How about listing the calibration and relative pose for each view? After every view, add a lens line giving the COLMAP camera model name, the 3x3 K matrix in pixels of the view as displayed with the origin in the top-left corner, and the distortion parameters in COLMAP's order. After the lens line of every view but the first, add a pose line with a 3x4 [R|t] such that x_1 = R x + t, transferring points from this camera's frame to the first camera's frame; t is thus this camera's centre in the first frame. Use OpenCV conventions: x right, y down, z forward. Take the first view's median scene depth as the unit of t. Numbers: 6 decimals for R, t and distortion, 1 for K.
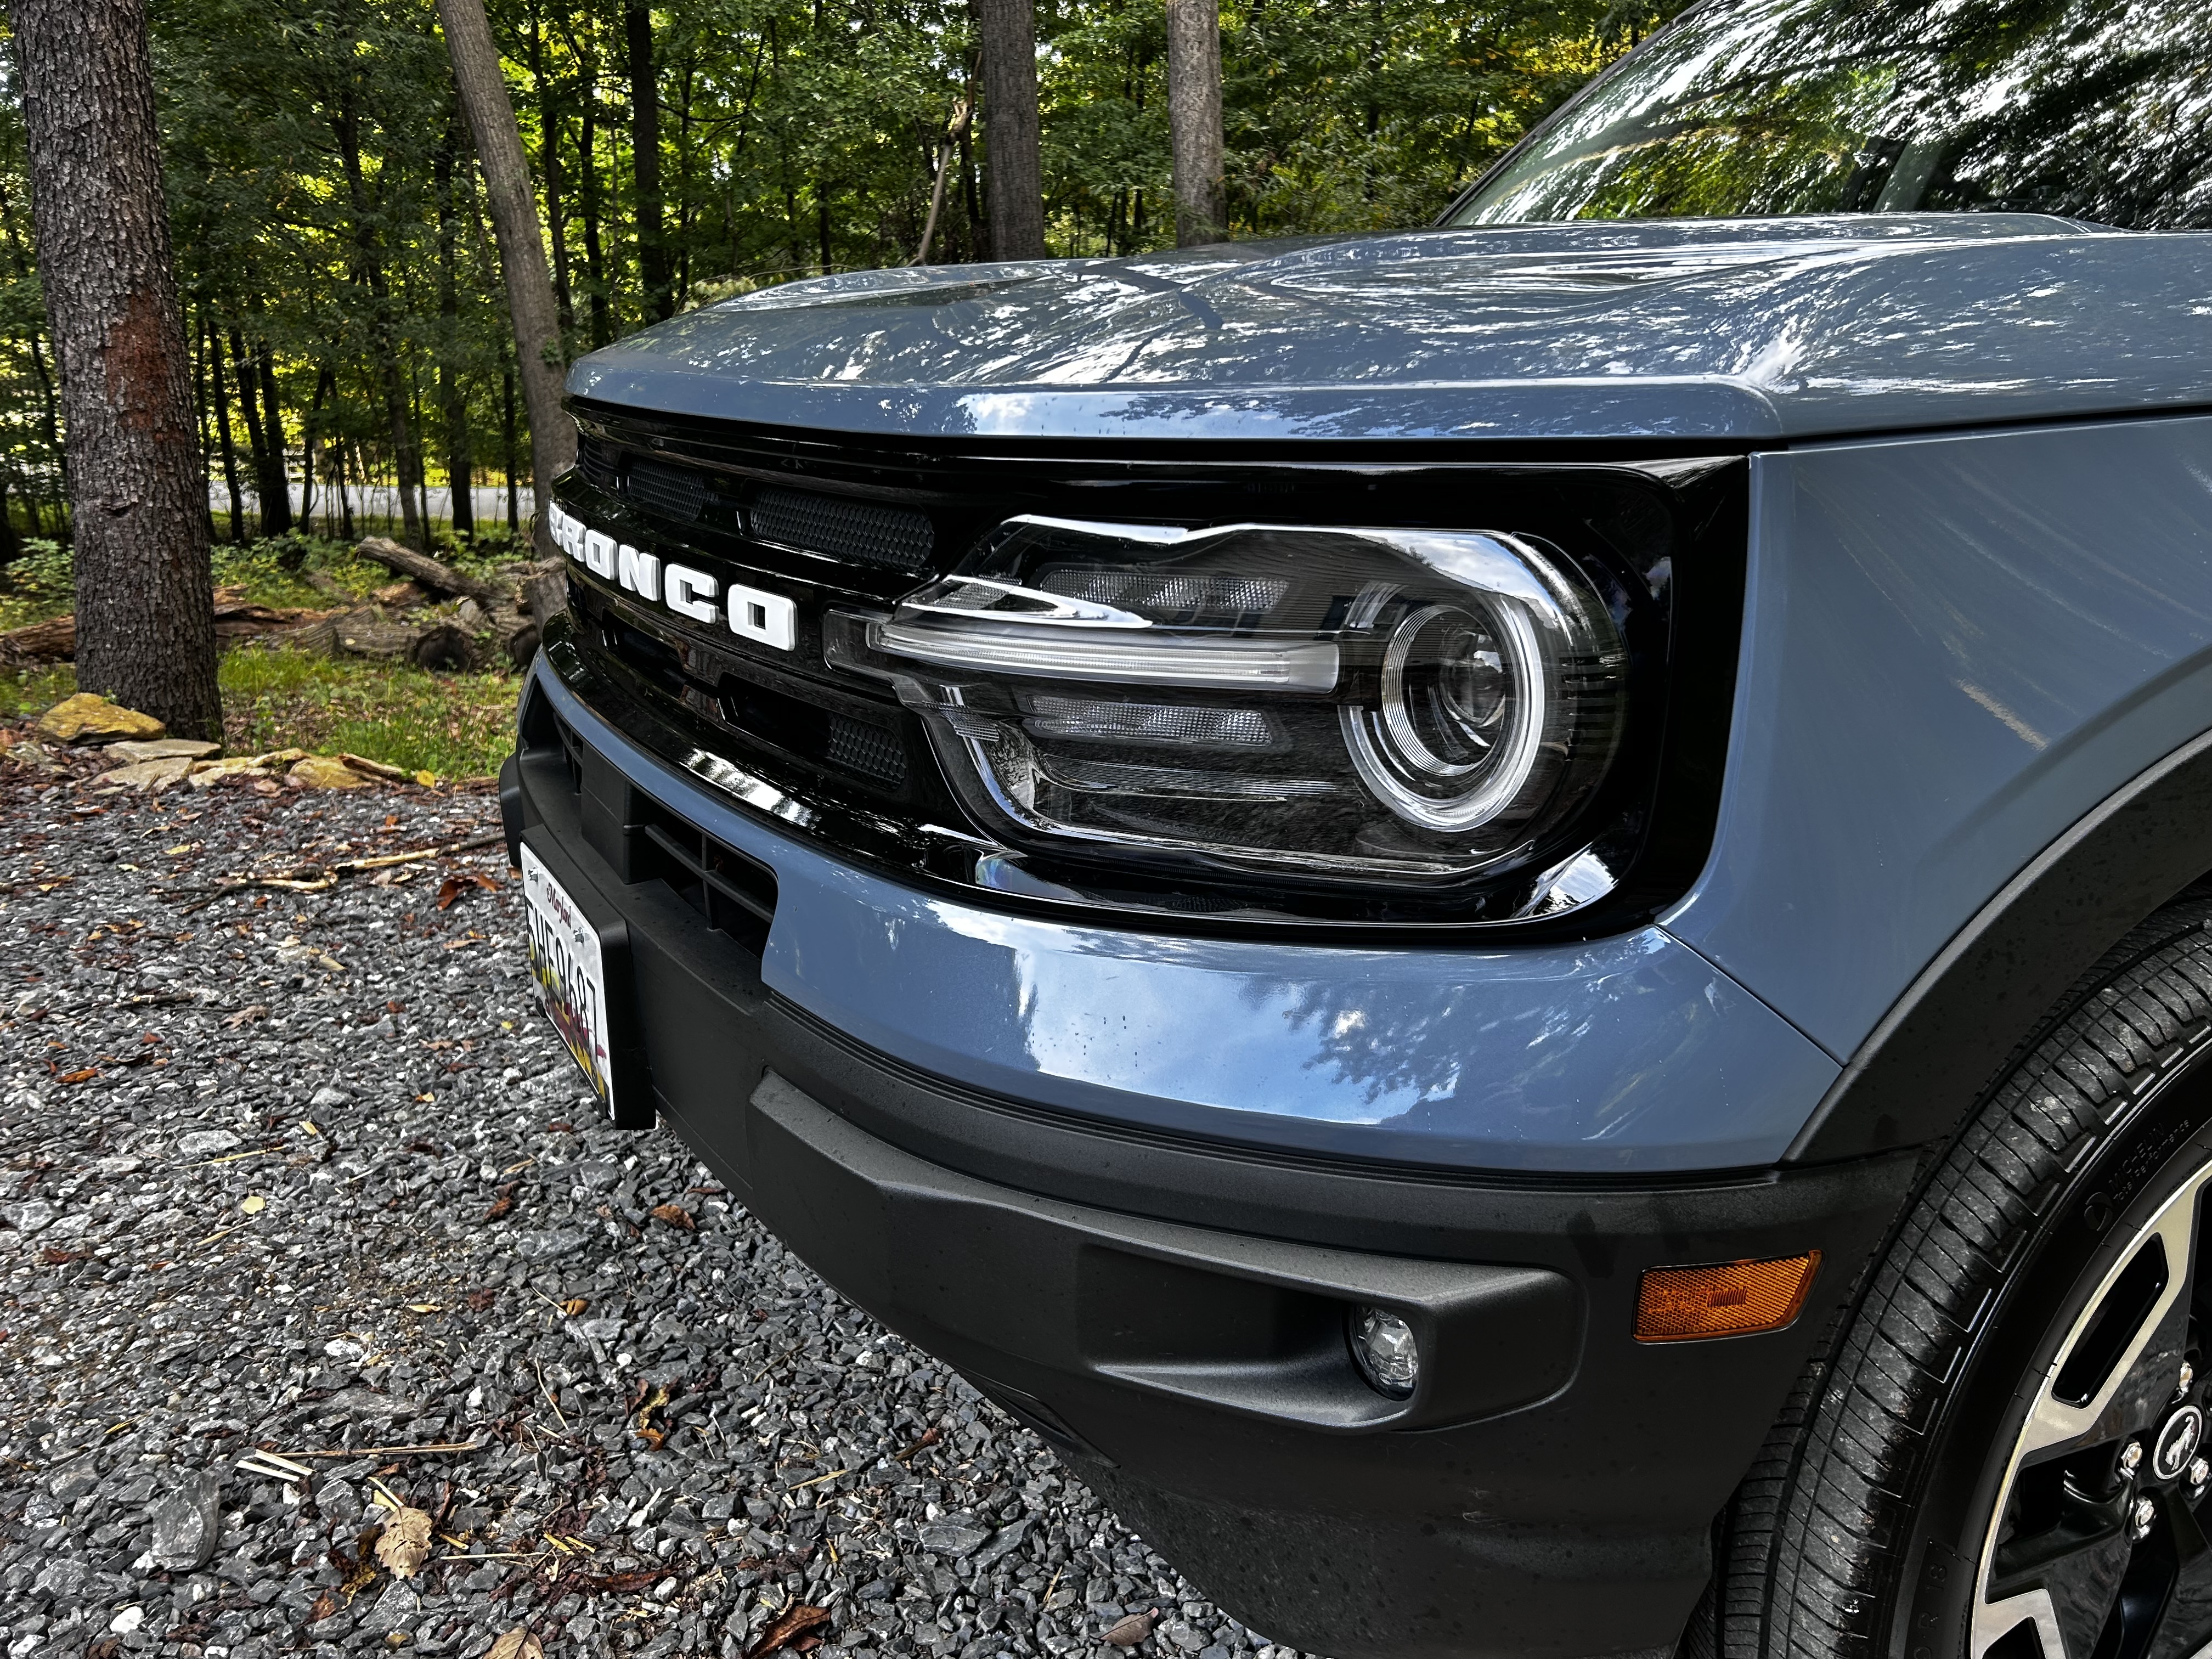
lens RADIAL K [[1689.1, 0, 1102.4], [0, 1689.1, 819.7], [0, 0, 1]] dist [0.056953, -0.062379]
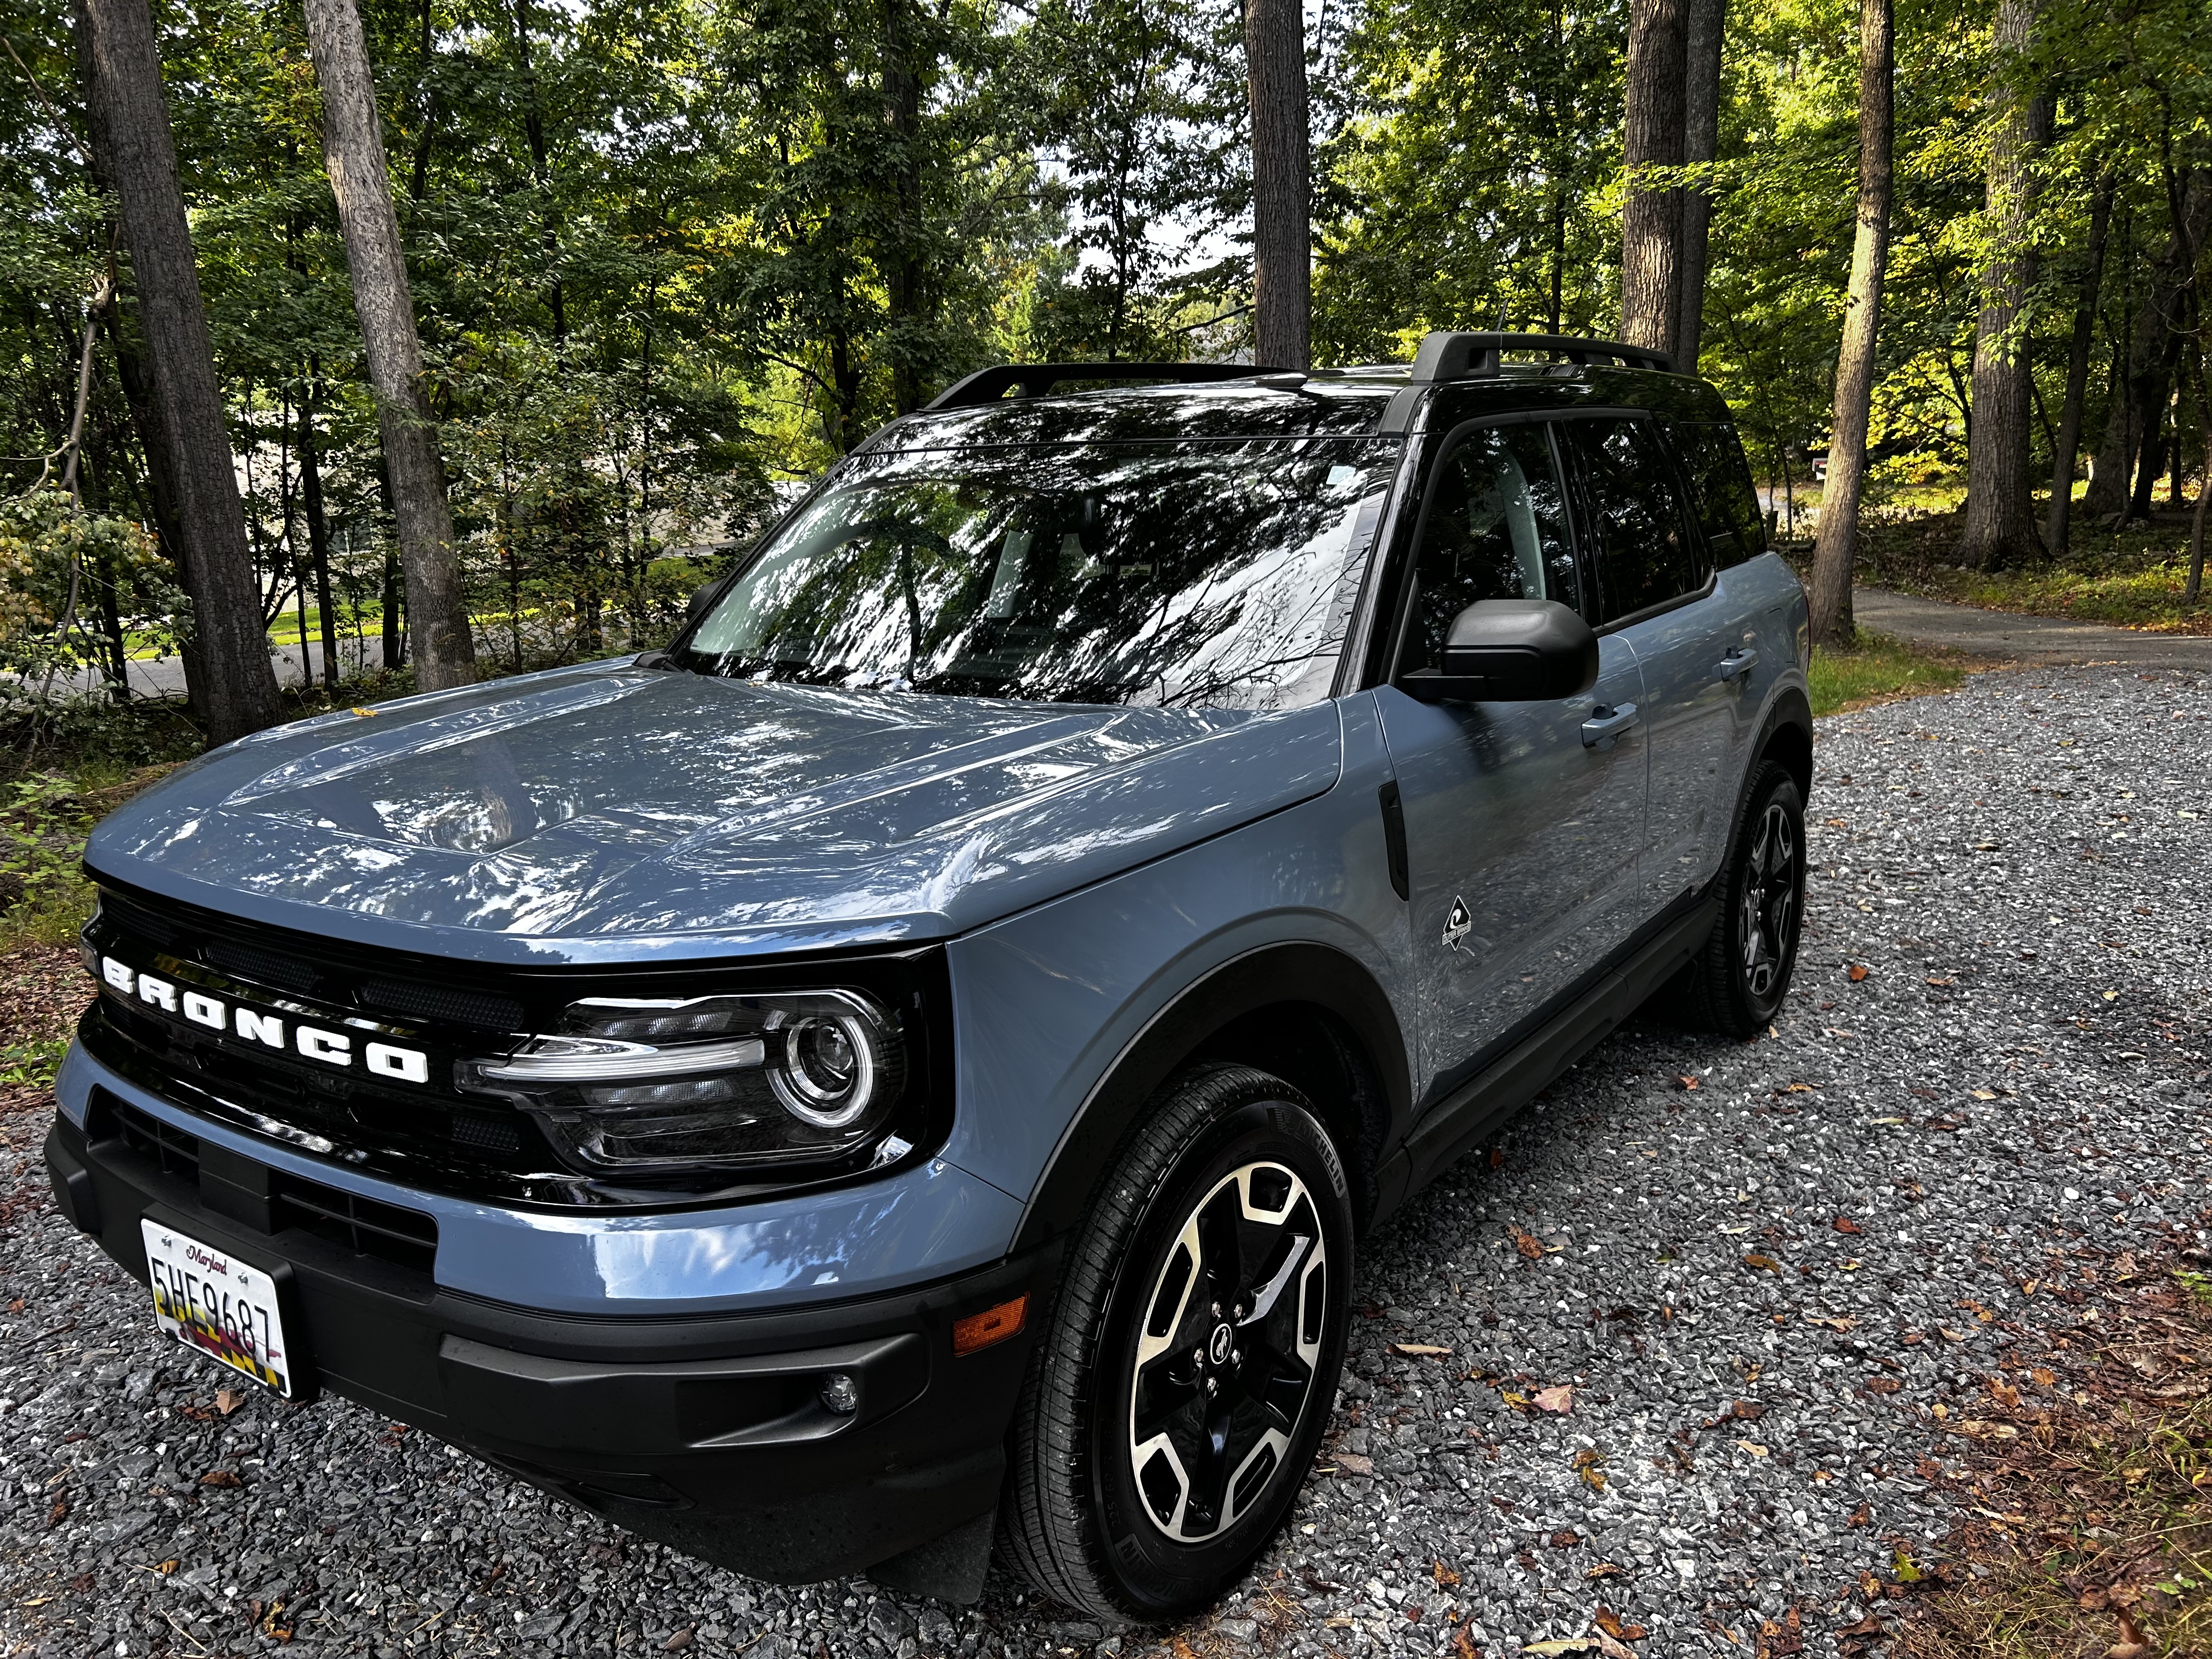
lens RADIAL K [[1689.1, 0, 1086.2], [0, 1689.1, 833.3], [0, 0, 1]] dist [0.056953, -0.062379]
pose [[0.904374, -0.126911, 0.407432, -0.227468], [0.150121, 0.988342, -0.025364, -0.185677], [-0.399463, 0.084103, 0.912883, -0.754329]]
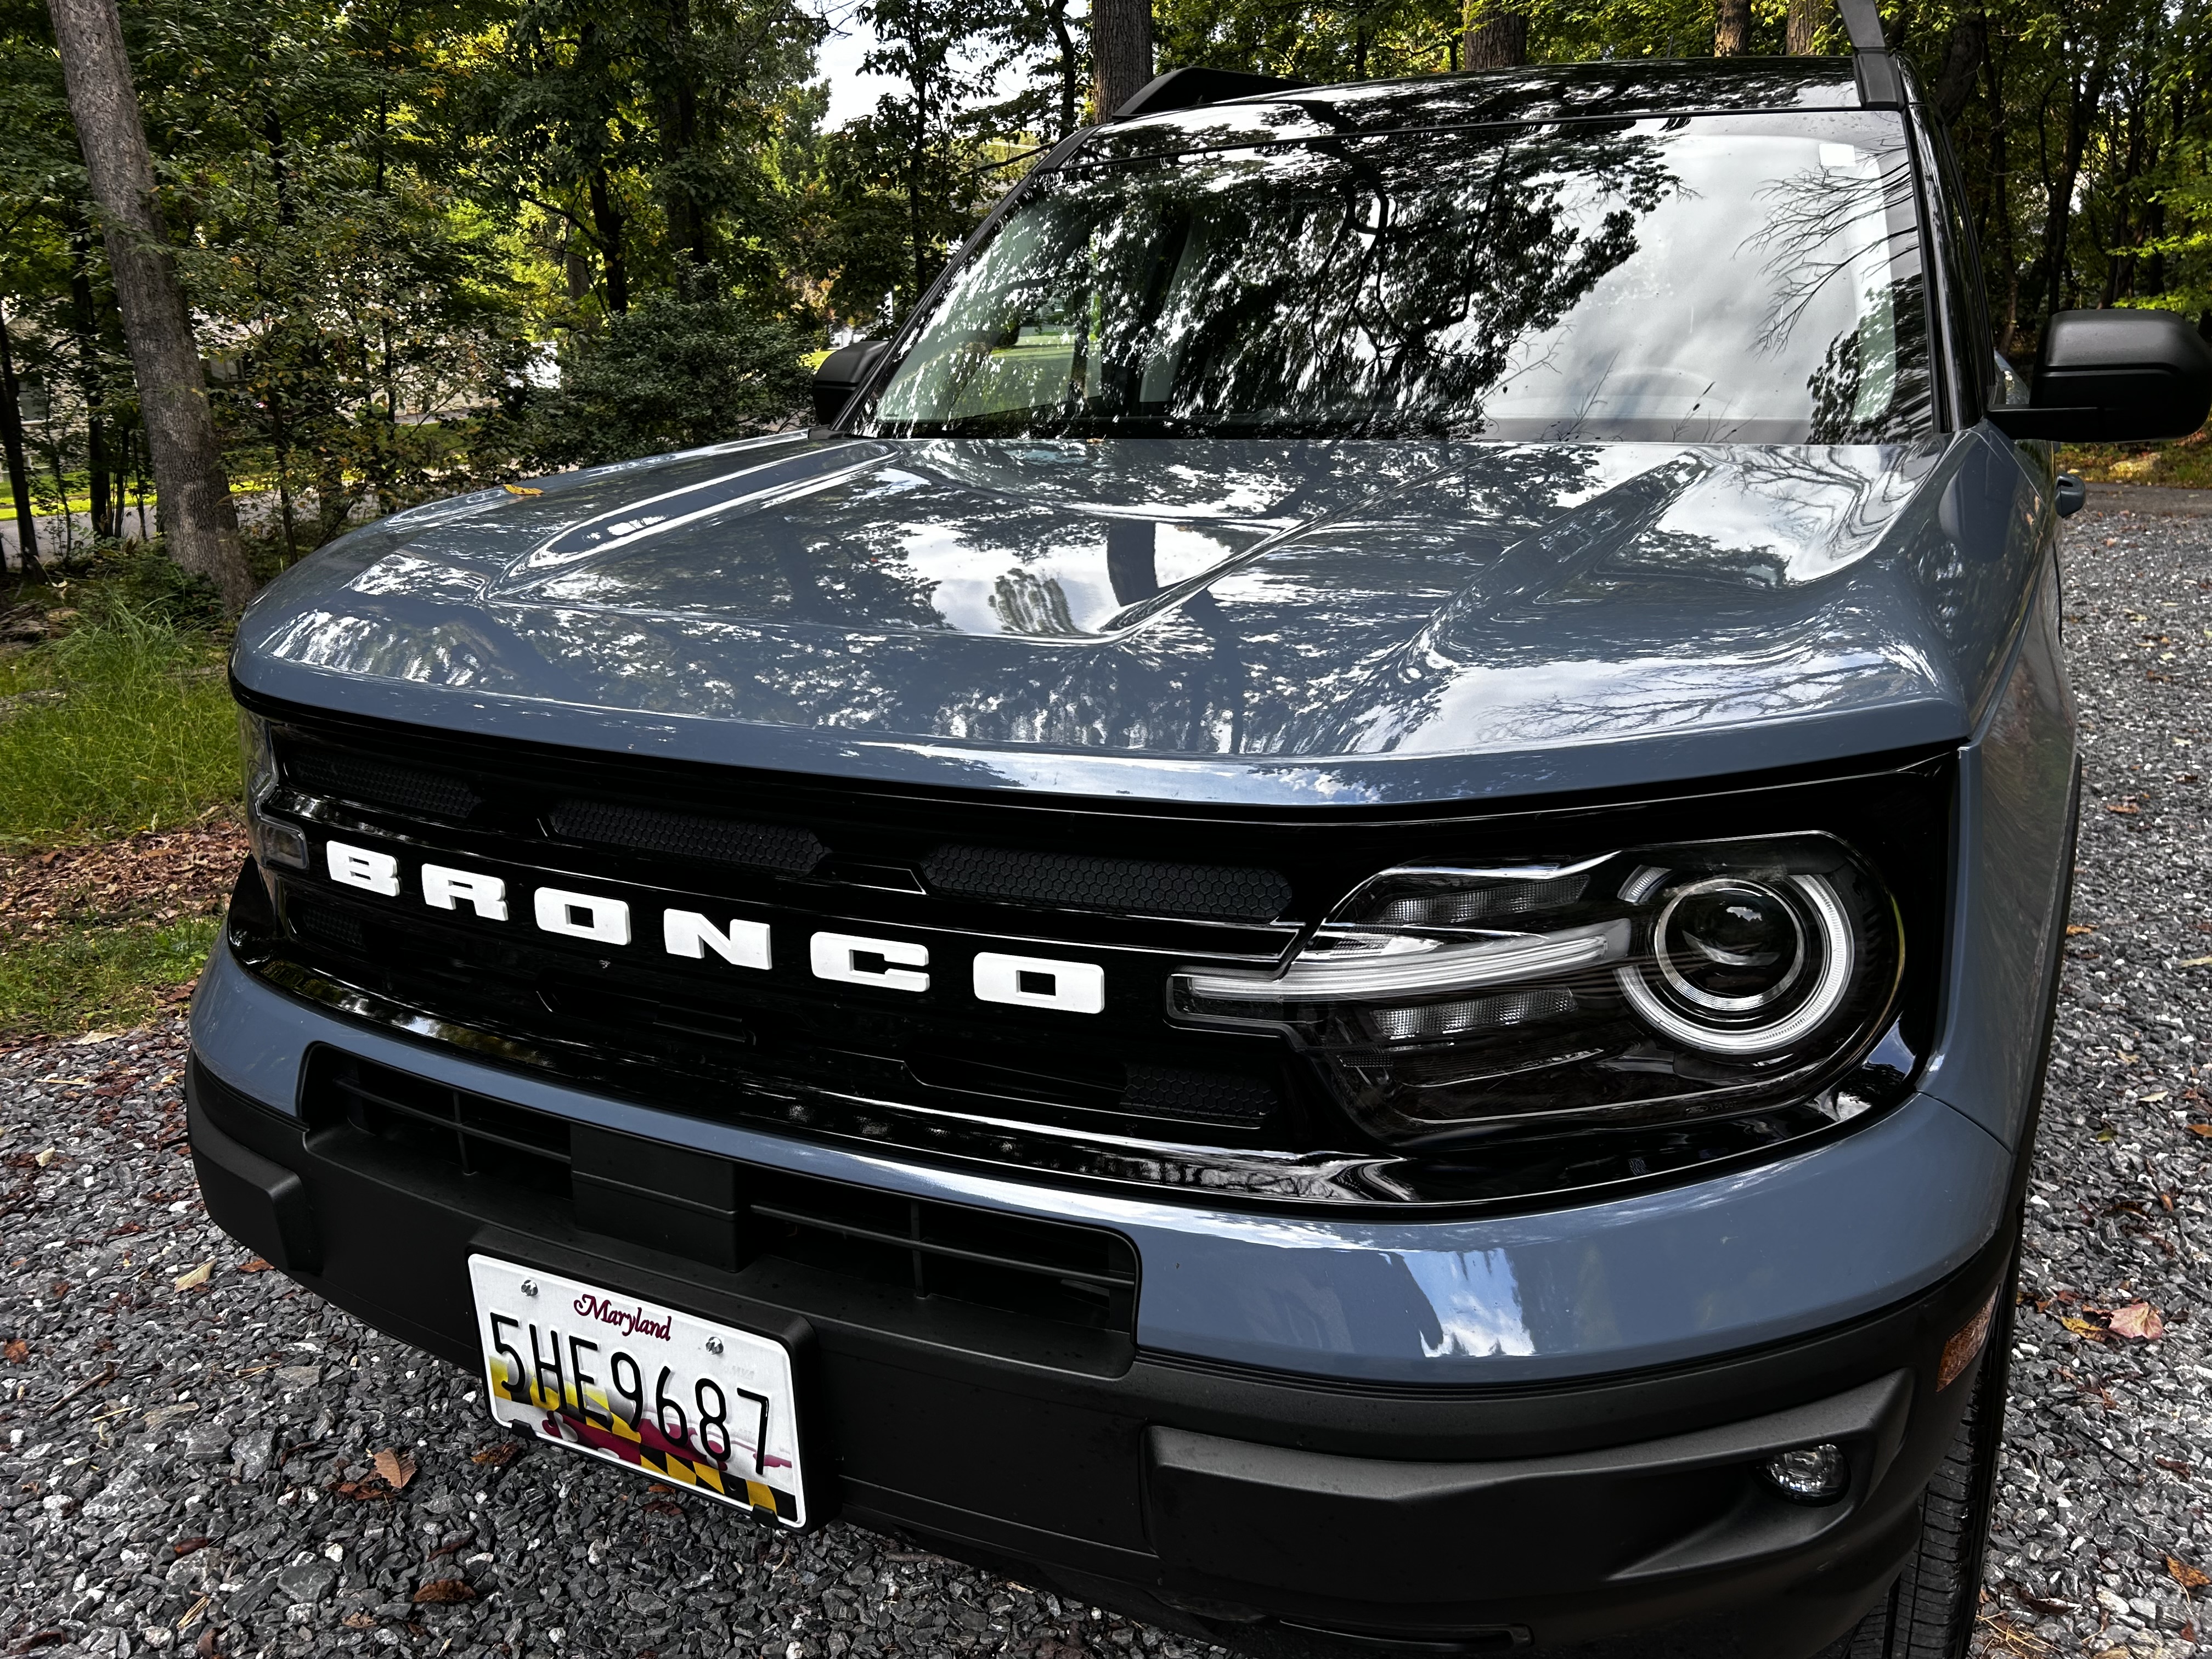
lens RADIAL K [[1689.1, 0, 1073.6], [0, 1689.1, 835.7], [0, 0, 1]] dist [0.056953, -0.062379]
pose [[0.831752, -0.191389, 0.521113, -0.637735], [0.182428, 0.980792, 0.069040, -0.251542], [-0.524317, 0.037642, 0.850691, 0.141482]]
